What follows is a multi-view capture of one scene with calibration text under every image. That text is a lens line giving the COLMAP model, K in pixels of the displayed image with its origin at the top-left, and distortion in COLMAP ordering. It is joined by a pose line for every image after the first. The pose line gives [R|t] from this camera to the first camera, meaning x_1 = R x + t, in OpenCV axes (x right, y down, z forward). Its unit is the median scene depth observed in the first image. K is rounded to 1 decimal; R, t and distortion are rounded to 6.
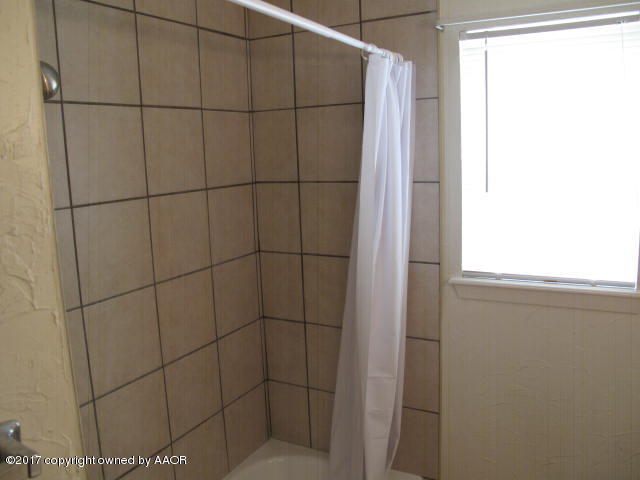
lens RADIAL K [[536.5, 0, 320.0], [0, 536.5, 240.0], [0, 0, 1]] dist [-0.151748, 0.102110]
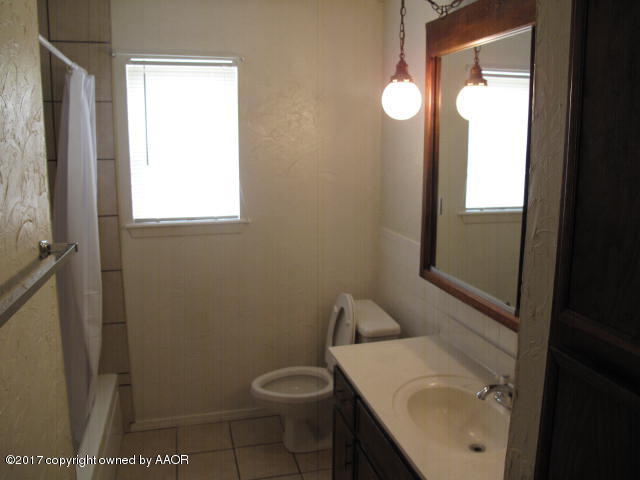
lens RADIAL K [[536.5, 0, 320.0], [0, 536.5, 240.0], [0, 0, 1]] dist [-0.151748, 0.102110]
pose [[0.718853, -0.082467, 0.690254, -0.401507], [0.081066, 0.996109, 0.034584, 0.113692], [-0.690419, 0.031096, 0.722741, -0.448427]]
